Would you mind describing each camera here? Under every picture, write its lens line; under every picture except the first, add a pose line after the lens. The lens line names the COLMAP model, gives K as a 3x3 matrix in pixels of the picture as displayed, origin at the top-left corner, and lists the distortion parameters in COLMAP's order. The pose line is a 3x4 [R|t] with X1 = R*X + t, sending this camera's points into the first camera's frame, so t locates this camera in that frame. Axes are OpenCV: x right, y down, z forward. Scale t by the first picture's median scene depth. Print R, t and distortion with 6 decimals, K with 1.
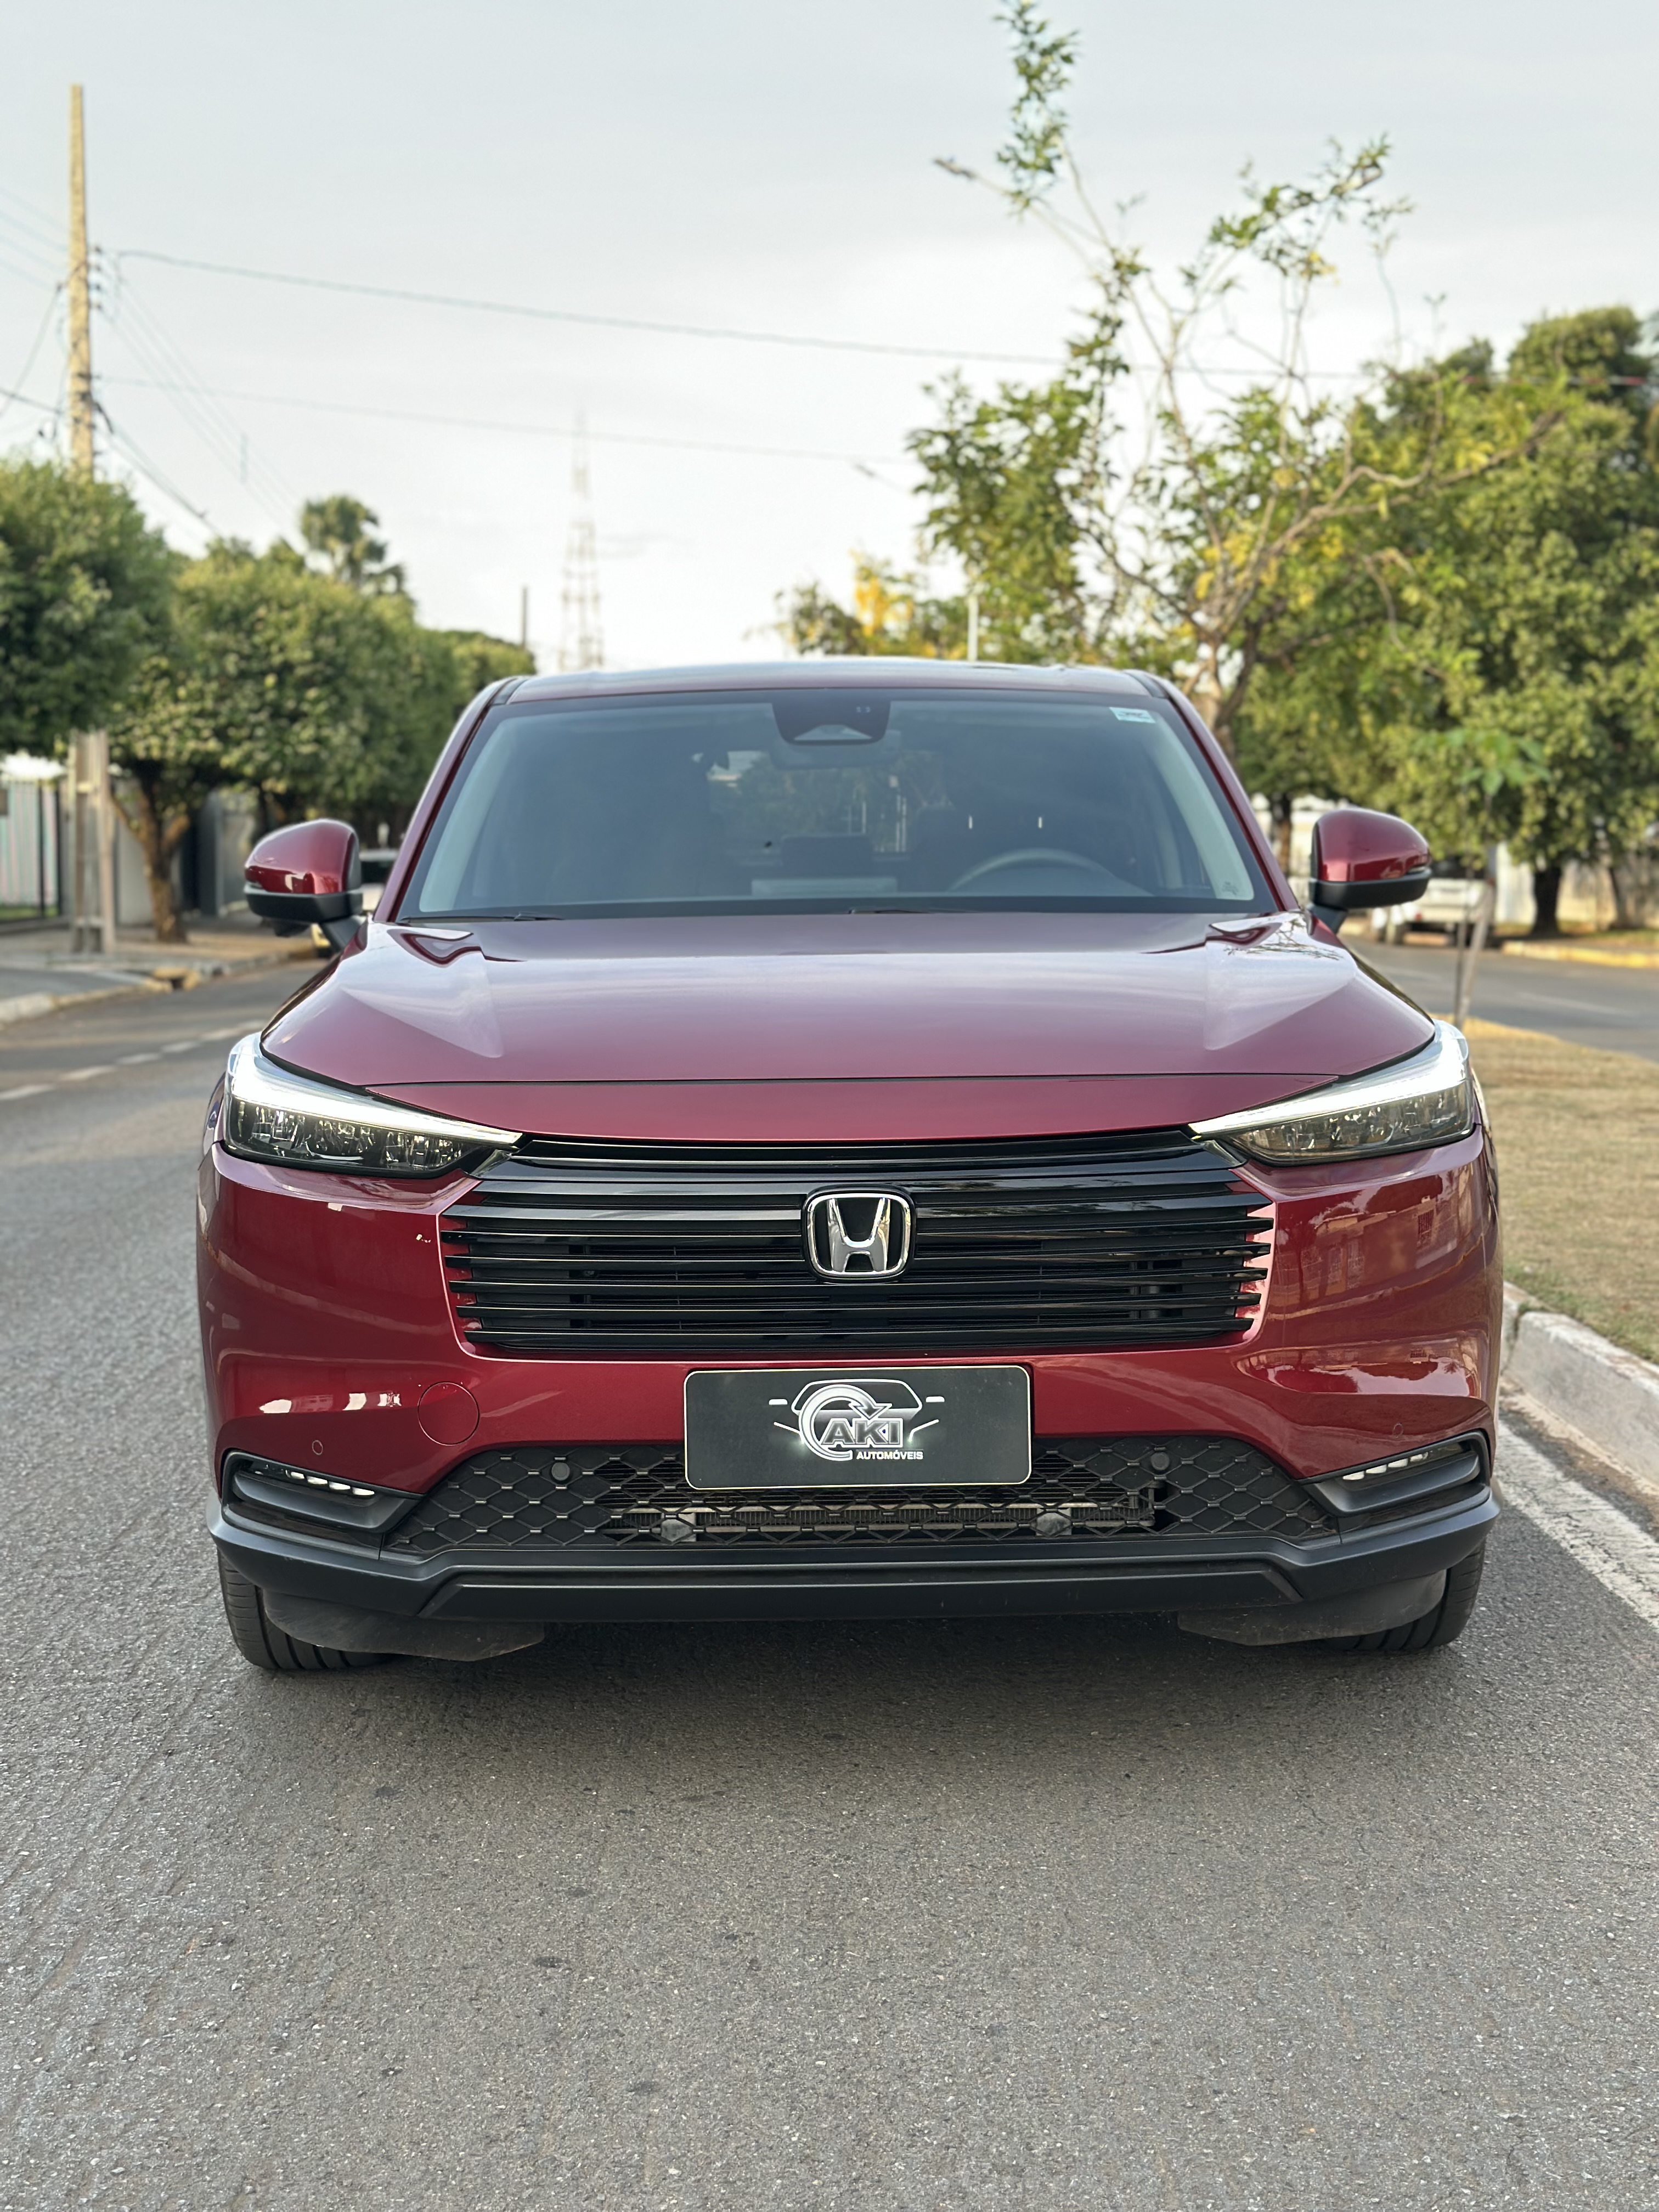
lens RADIAL K [[3097.2, 0, 834.2], [0, 3097.2, 1108.1], [0, 0, 1]] dist [0.027111, 0.000000]
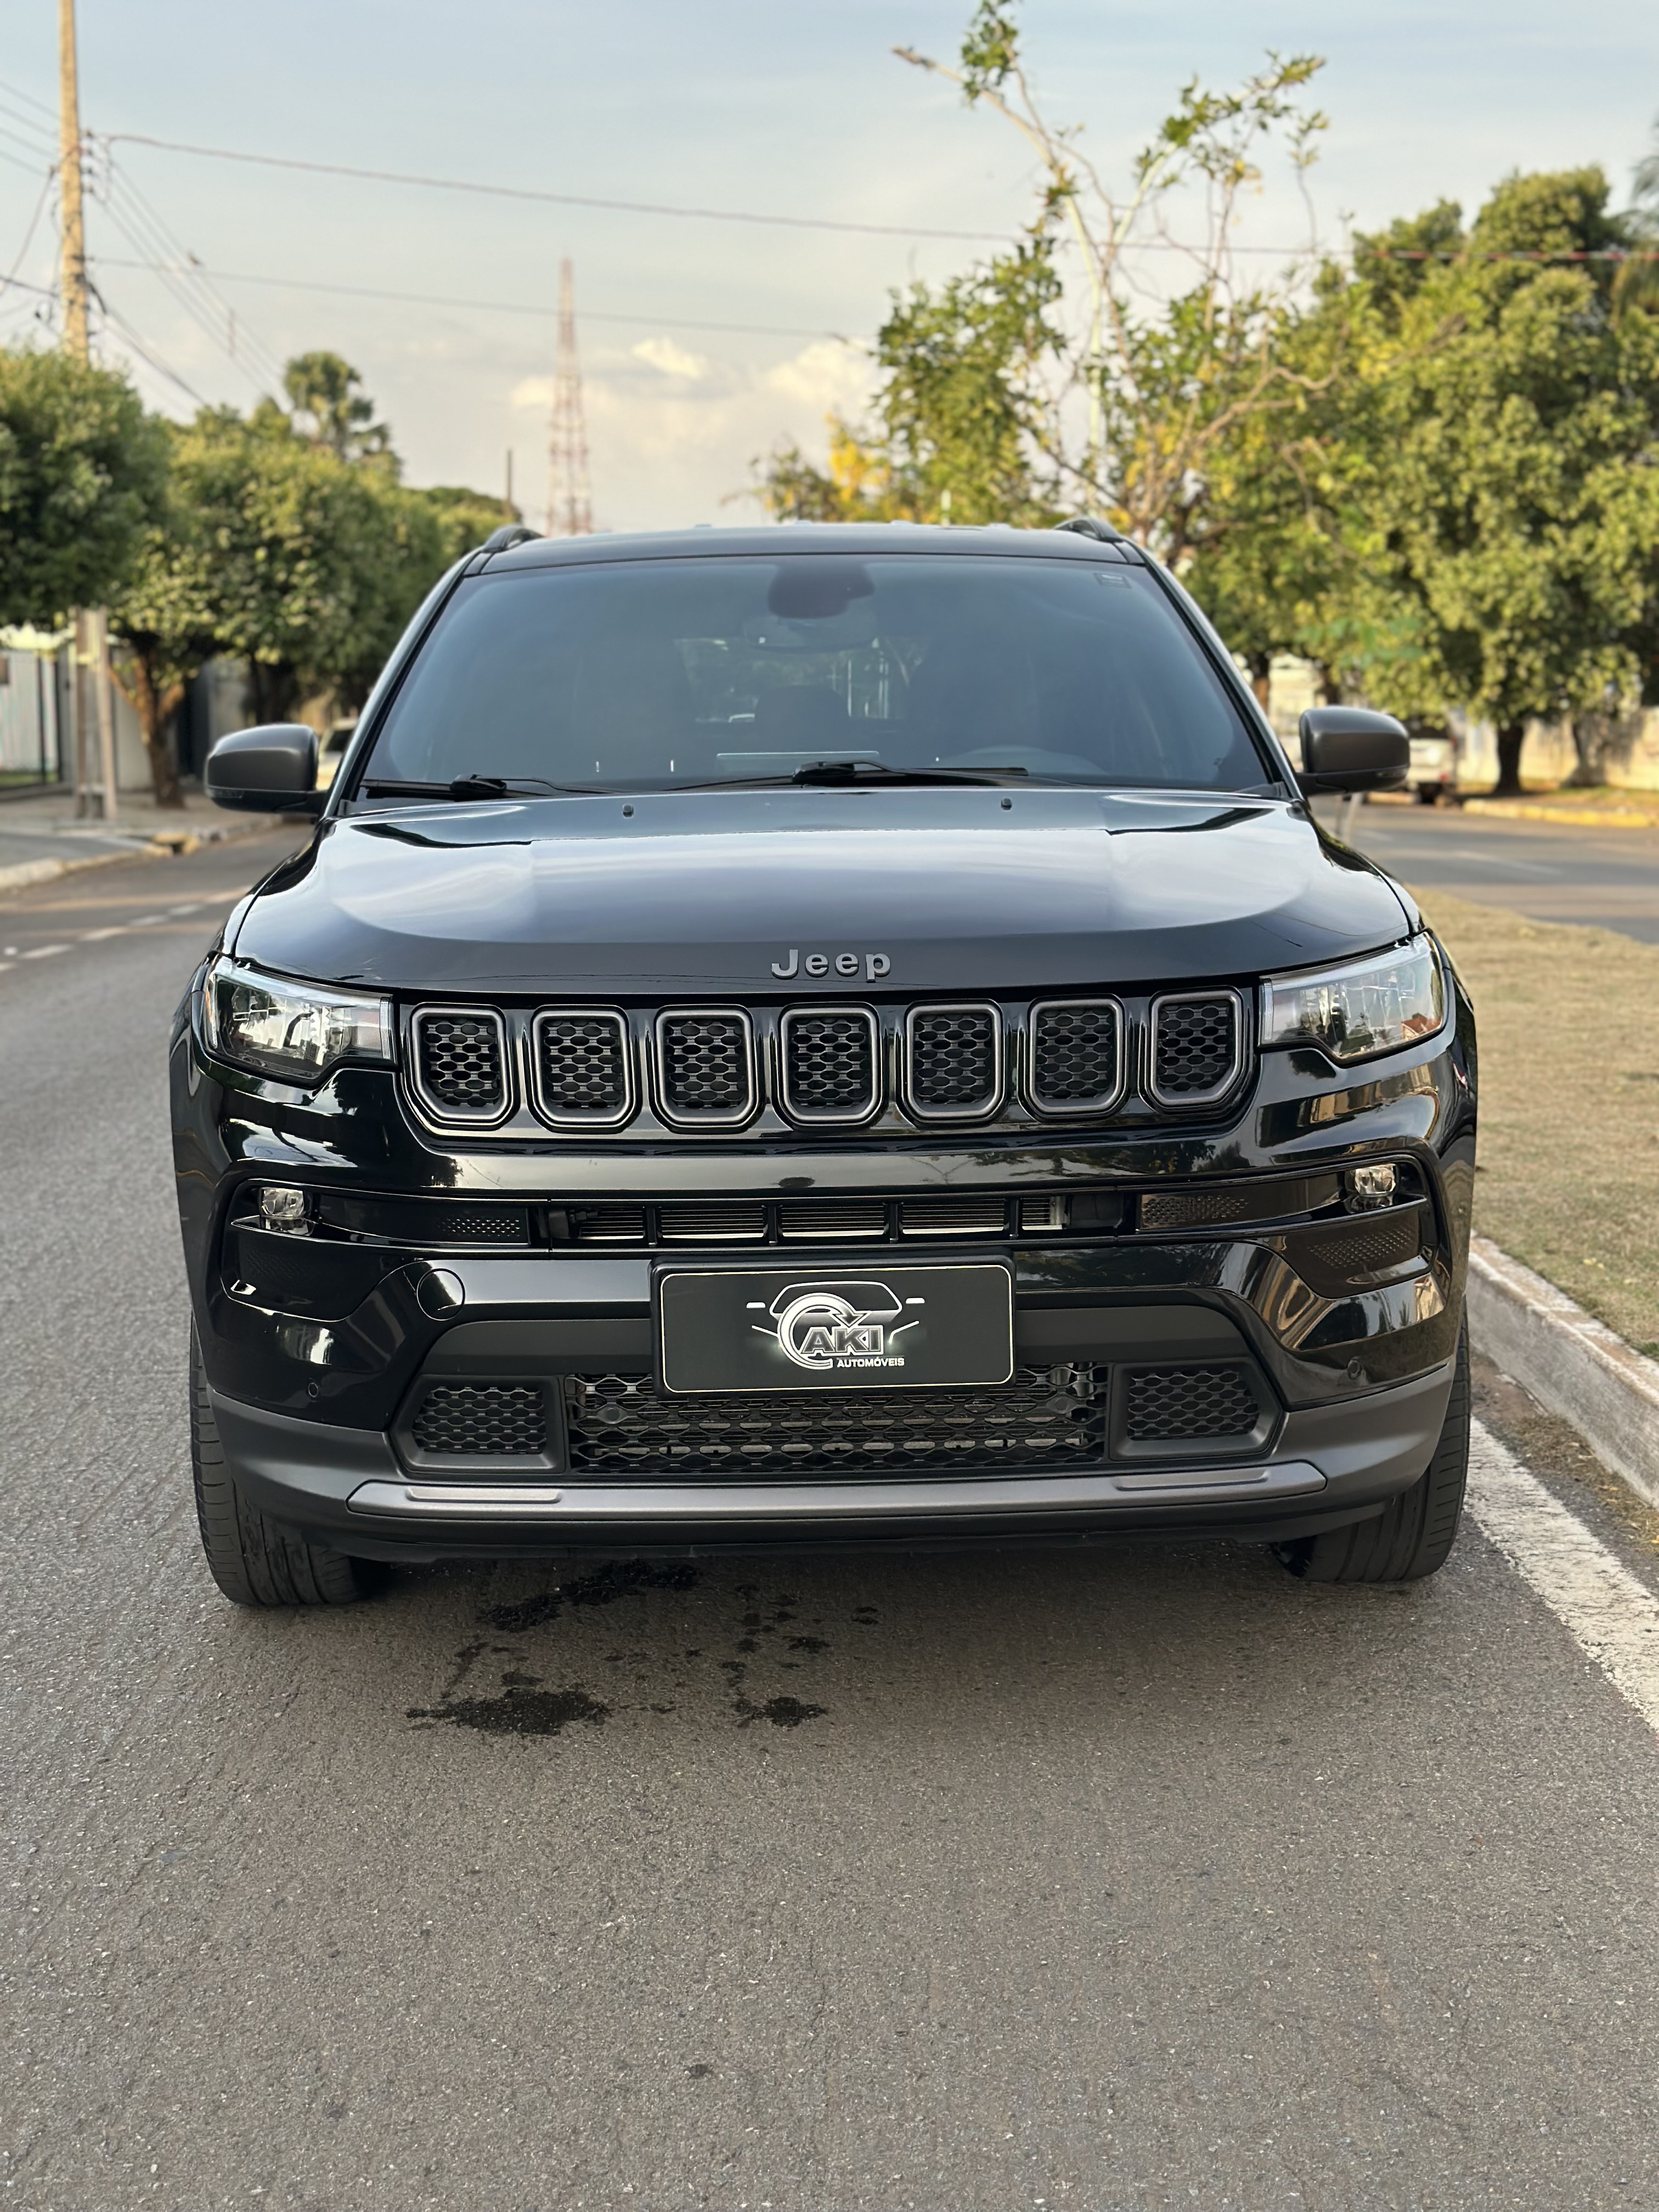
lens RADIAL K [[3097.2, 0, 814.0], [0, 3097.2, 1109.5], [0, 0, 1]] dist [0.027111, 0.000000]
pose [[0.999984, -0.003881, -0.004111, 0.005696], [0.004068, 0.998917, 0.046350, 0.000339], [0.003927, -0.046366, 0.998917, -0.038554]]
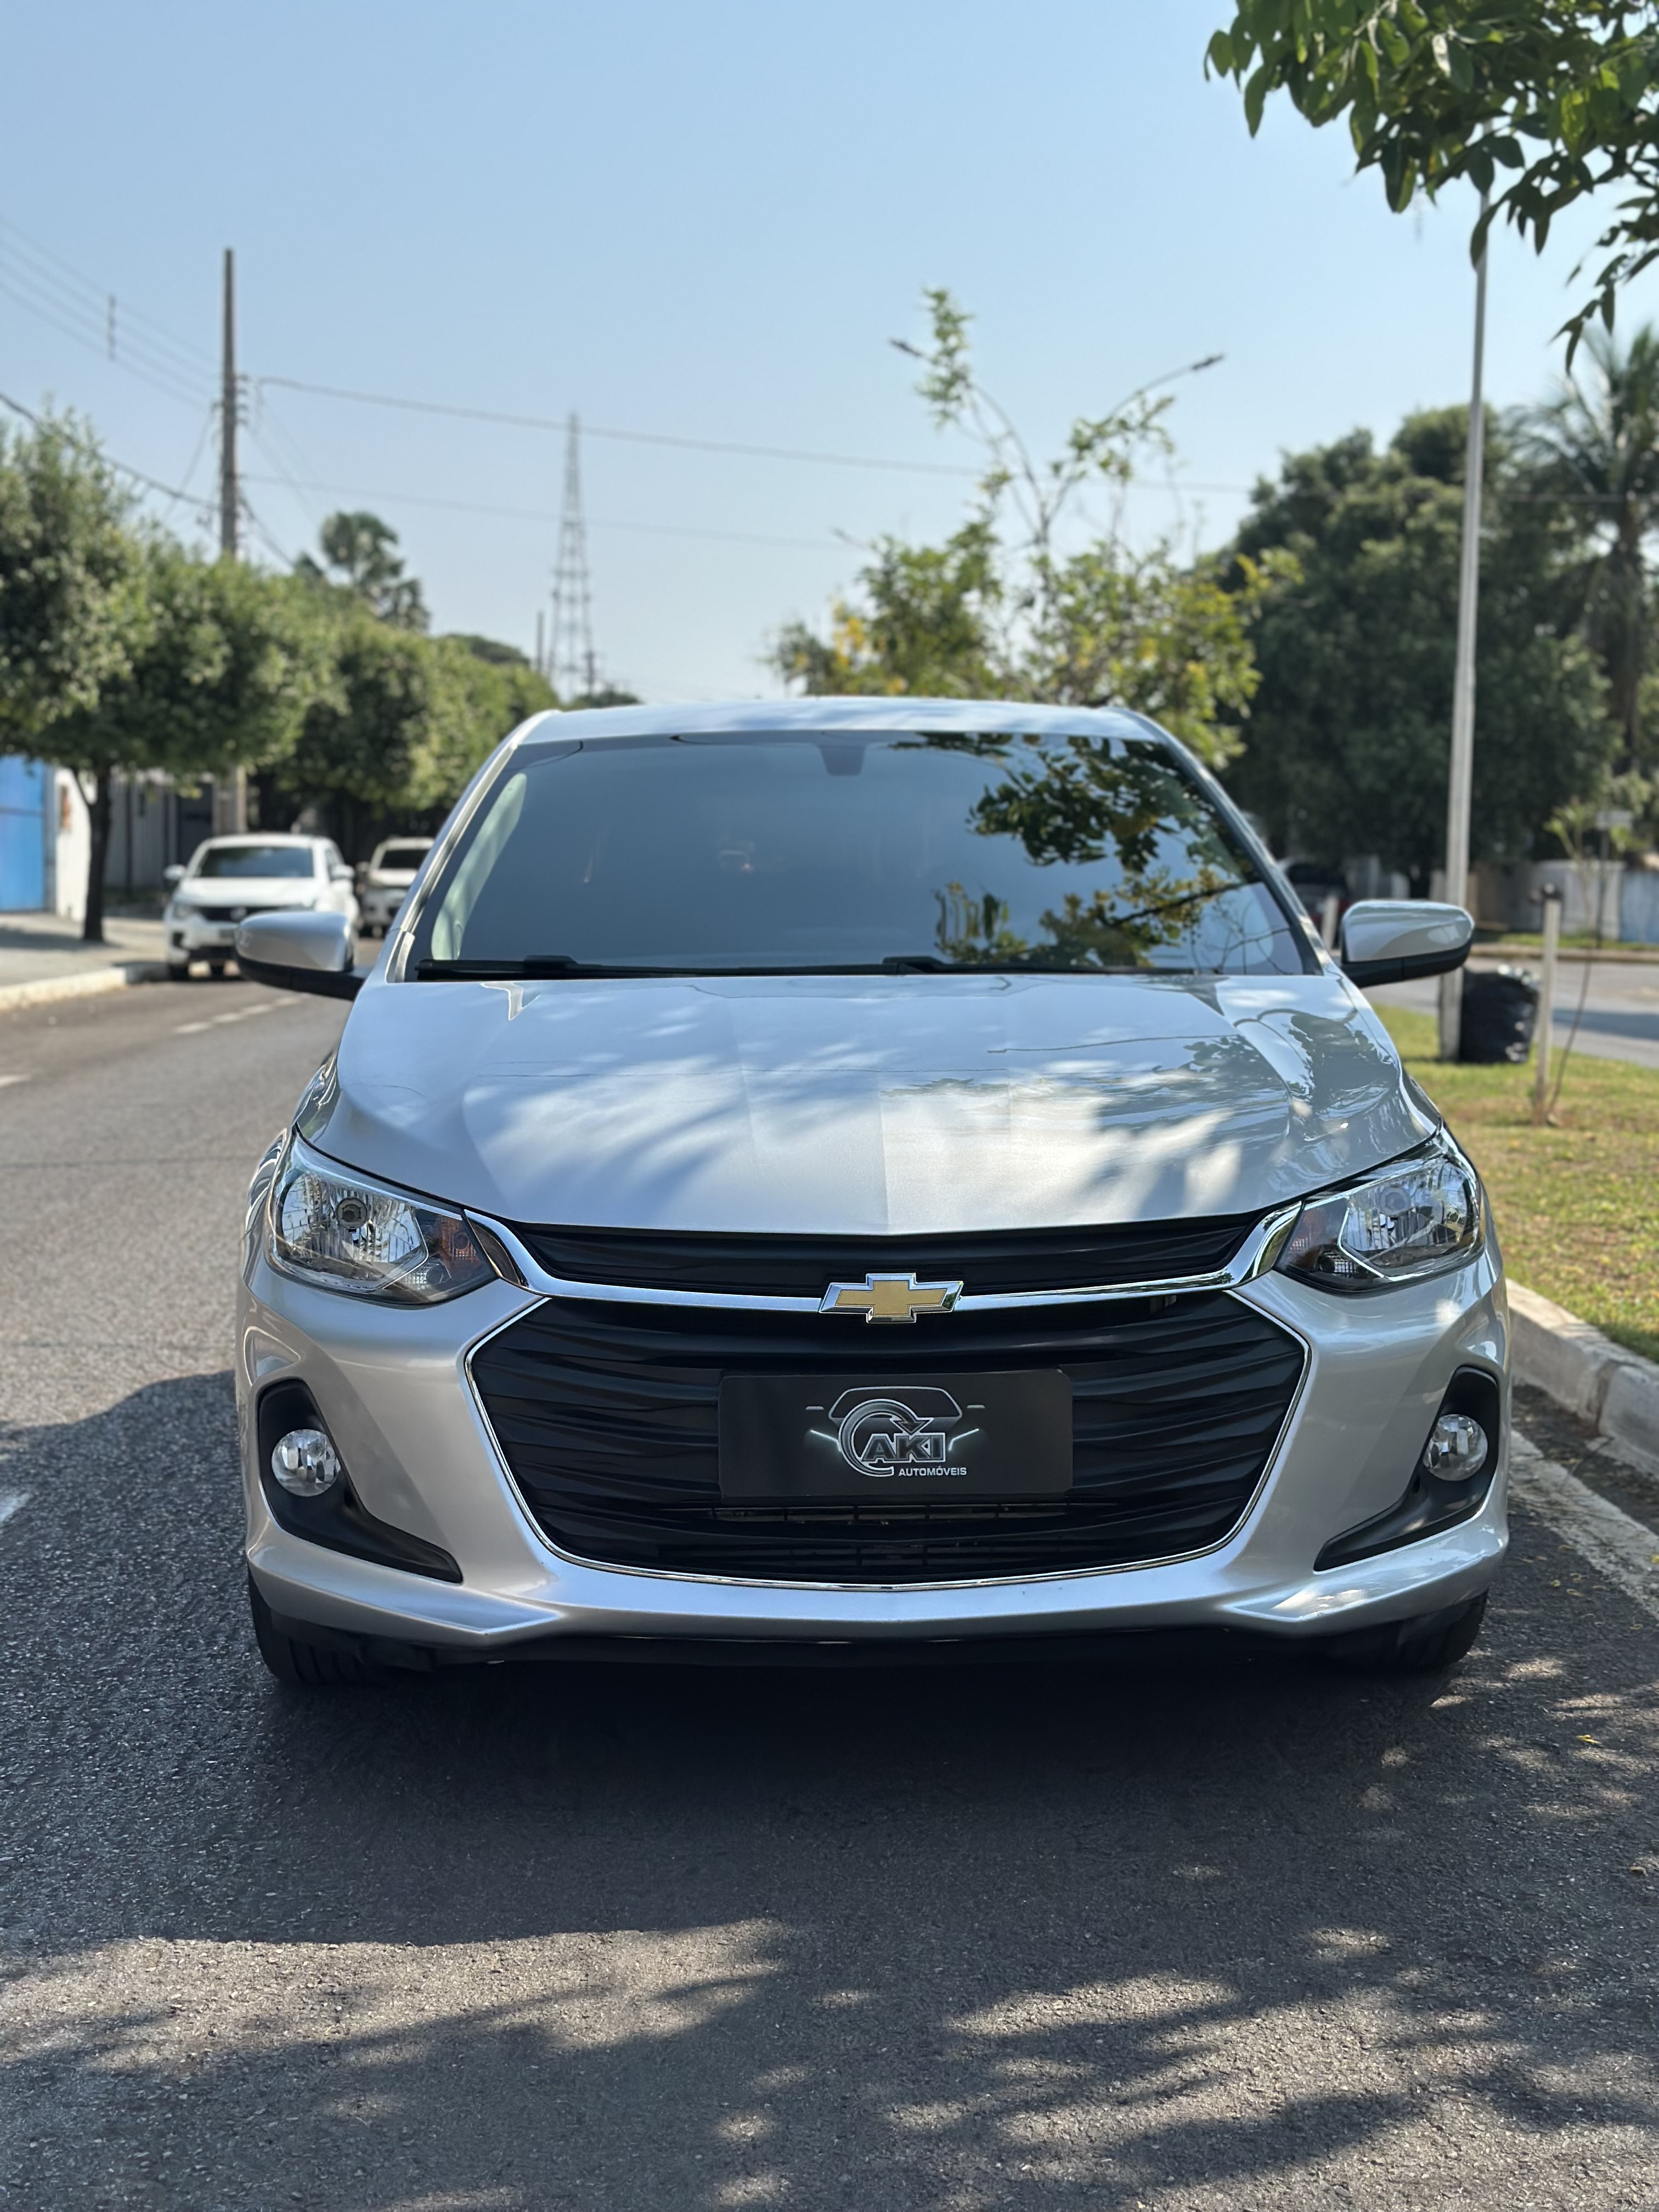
lens RADIAL K [[3097.2, 0, 823.5], [0, 3097.2, 1102.6], [0, 0, 1]] dist [0.027111, 0.000000]
pose [[0.999891, 0.014566, 0.002413, 0.003613], [-0.014560, 0.999891, -0.002342, 0.019566], [-0.002447, 0.002306, 0.999994, -0.240964]]
